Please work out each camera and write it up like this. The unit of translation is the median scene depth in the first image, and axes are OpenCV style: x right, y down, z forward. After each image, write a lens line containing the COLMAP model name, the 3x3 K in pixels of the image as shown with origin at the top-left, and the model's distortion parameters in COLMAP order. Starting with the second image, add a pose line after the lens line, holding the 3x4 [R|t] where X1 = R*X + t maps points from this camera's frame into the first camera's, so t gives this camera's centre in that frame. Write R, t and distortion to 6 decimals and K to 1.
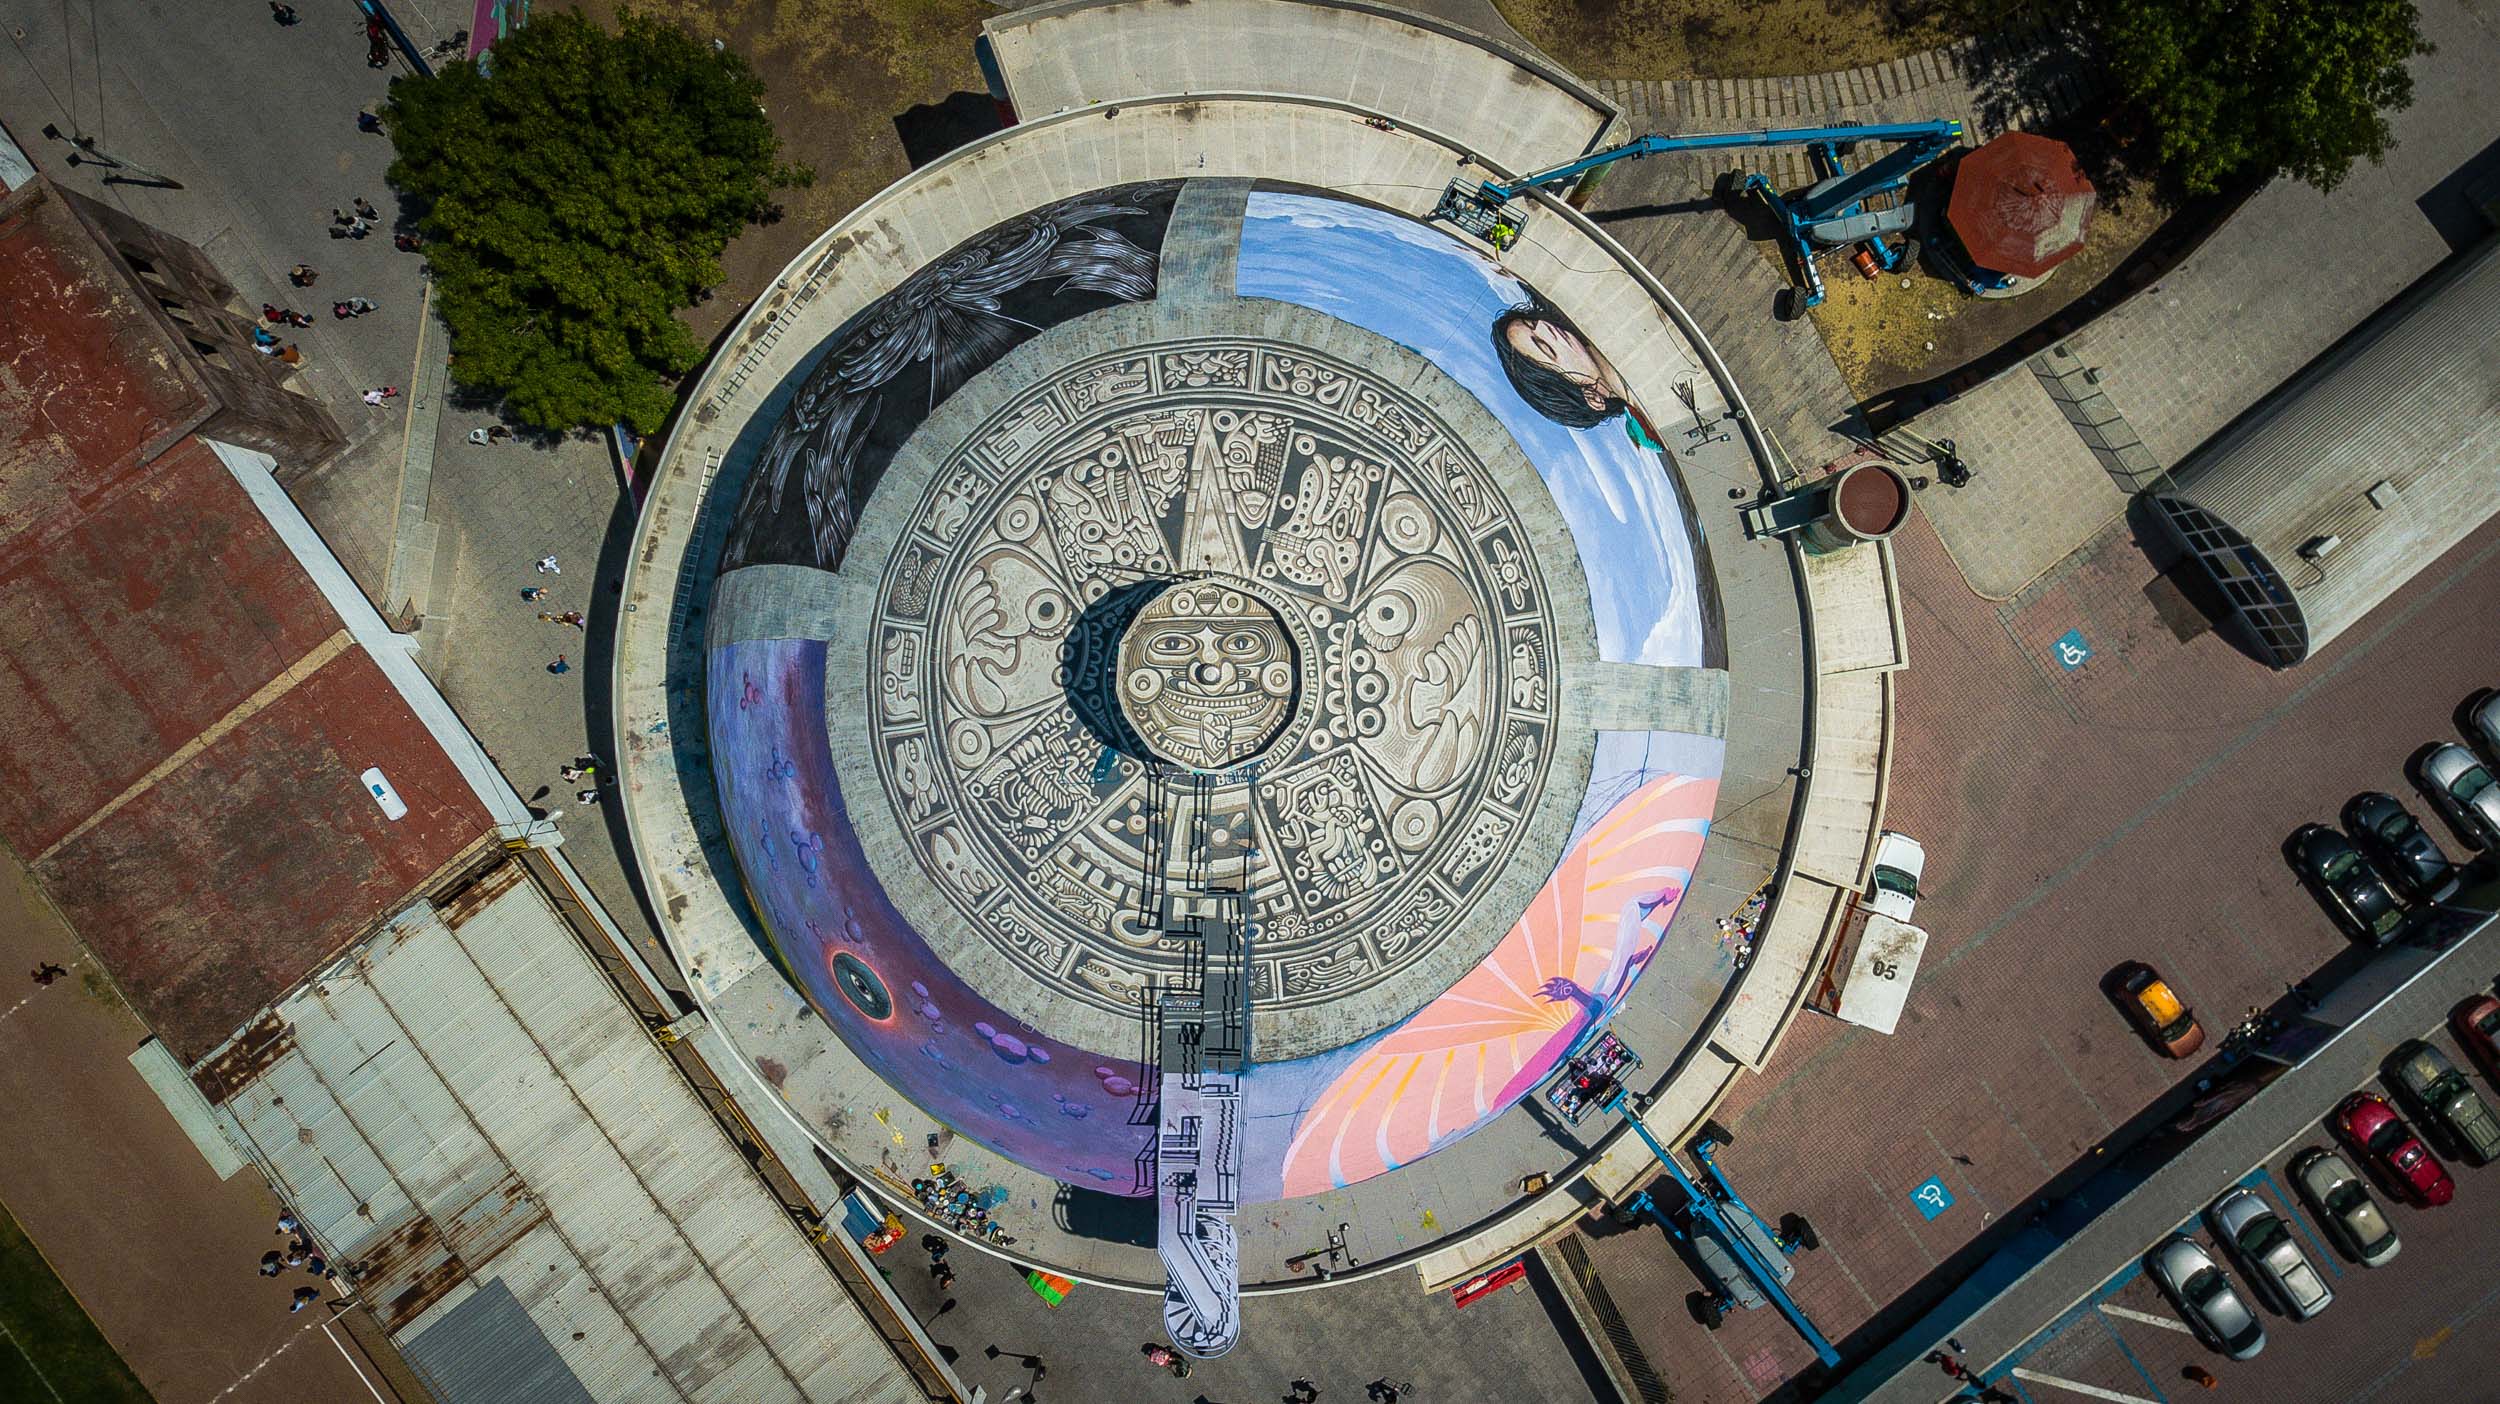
lens RADIAL K [[1882.8, 0, 1250.0], [0, 1882.8, 702.0], [0, 0, 1]] dist [0.003469, 0.001859]
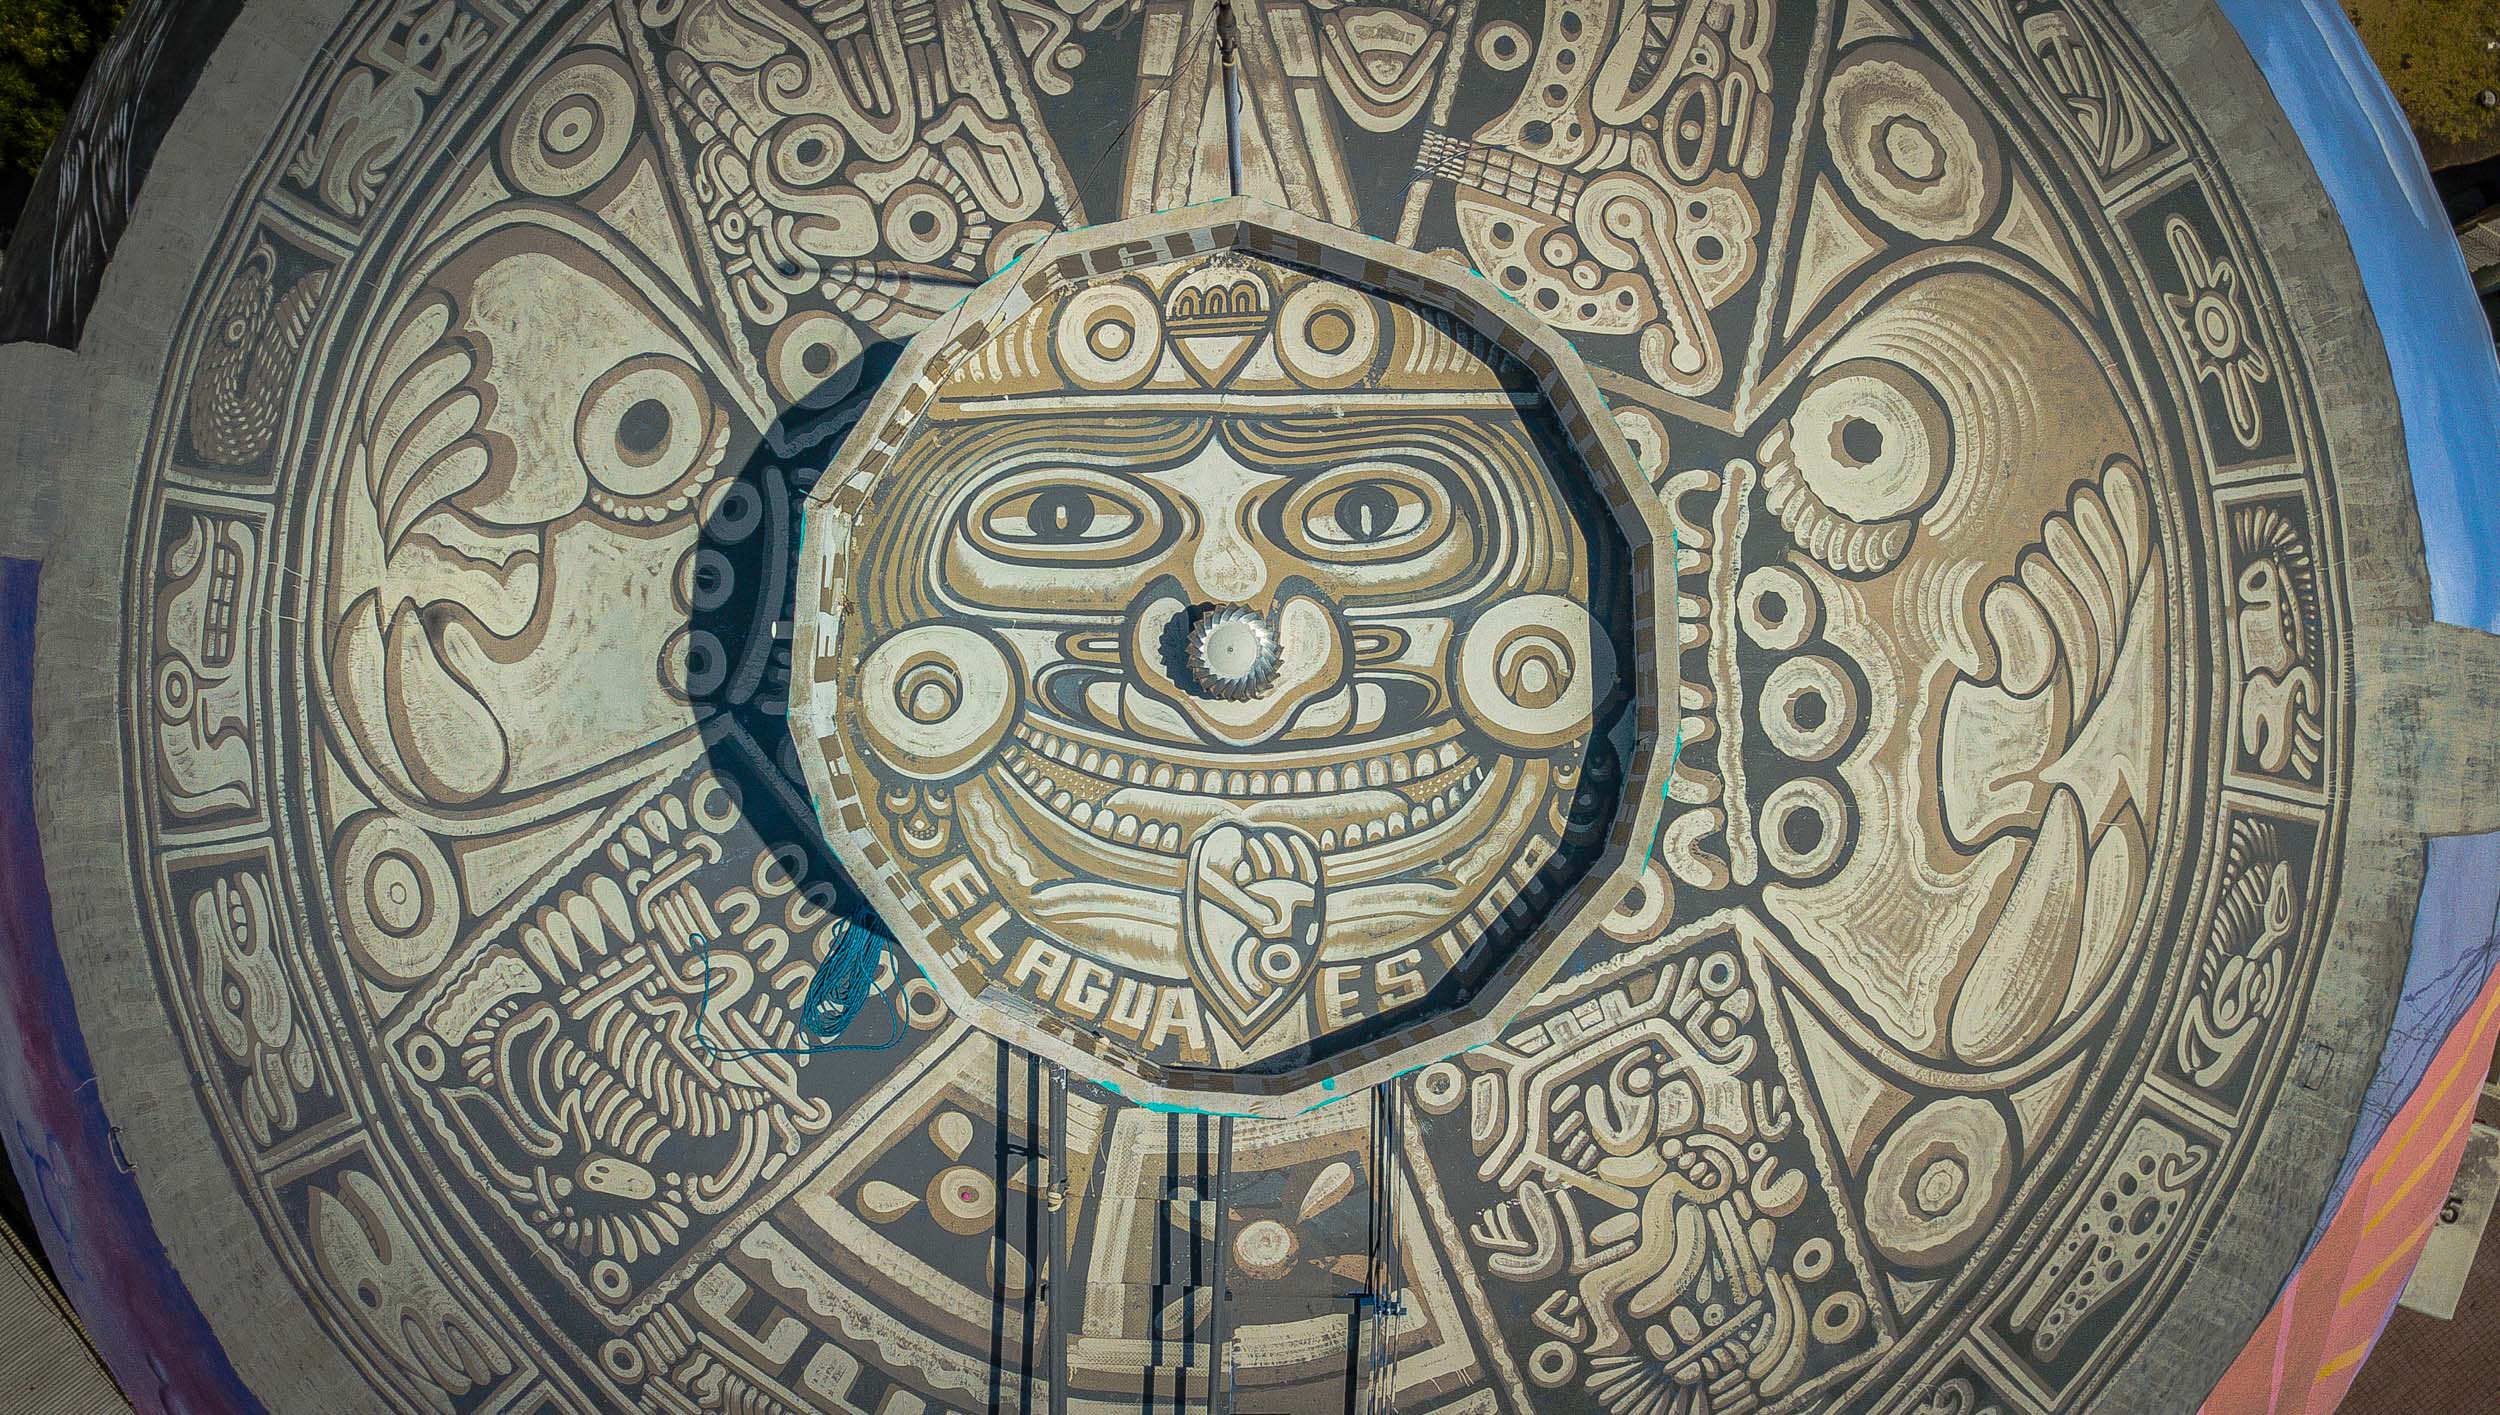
lens RADIAL K [[2009.6, 0, 1280.8], [0, 2009.6, 710.1], [0, 0, 1]] dist [-0.253728, 0.430147]
pose [[0.999975, 0.000411, 0.007022, -0.014940], [-0.000424, 0.999998, 0.001812, -0.007286], [-0.007021, -0.001814, 0.999974, 0.686351]]
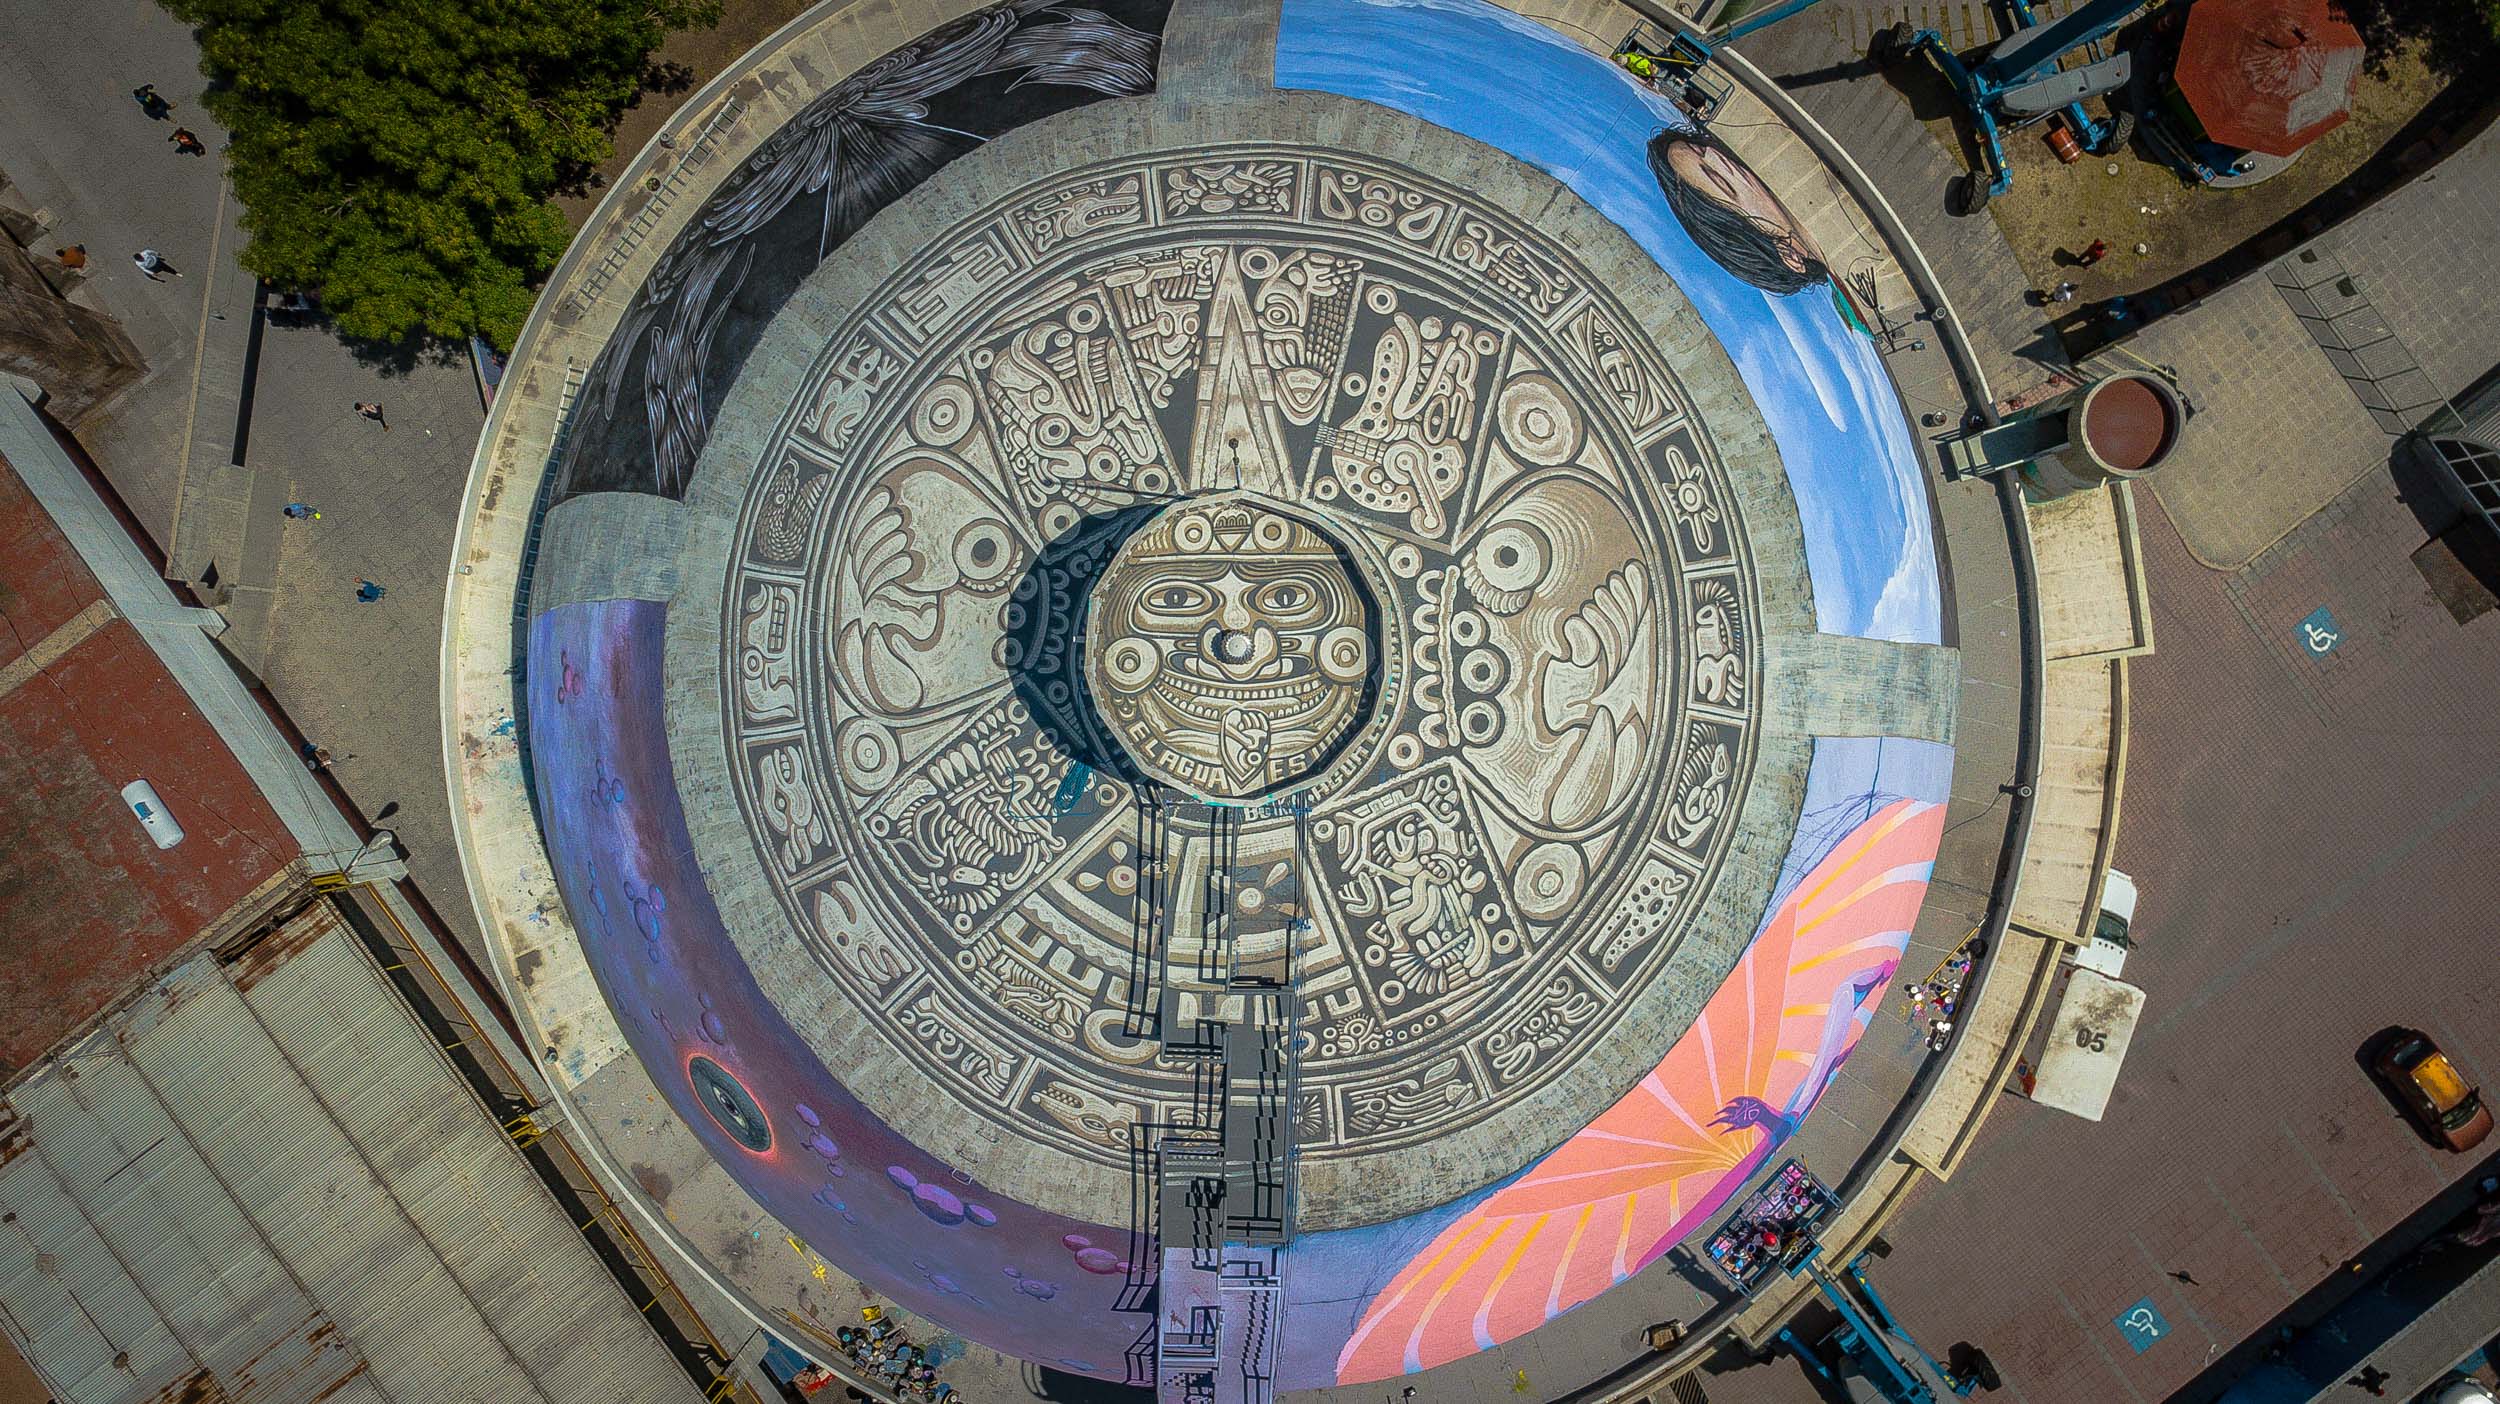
lens RADIAL K [[1881.4, 0, 1250.9], [0, 1881.4, 714.4], [0, 0, 1]] dist [0.003146, 0.006161]
pose [[0.999954, 0.001619, -0.009476, -0.009269], [-0.001554, 0.999975, 0.006901, 0.003039], [0.009487, -0.006886, 0.999931, 0.338631]]
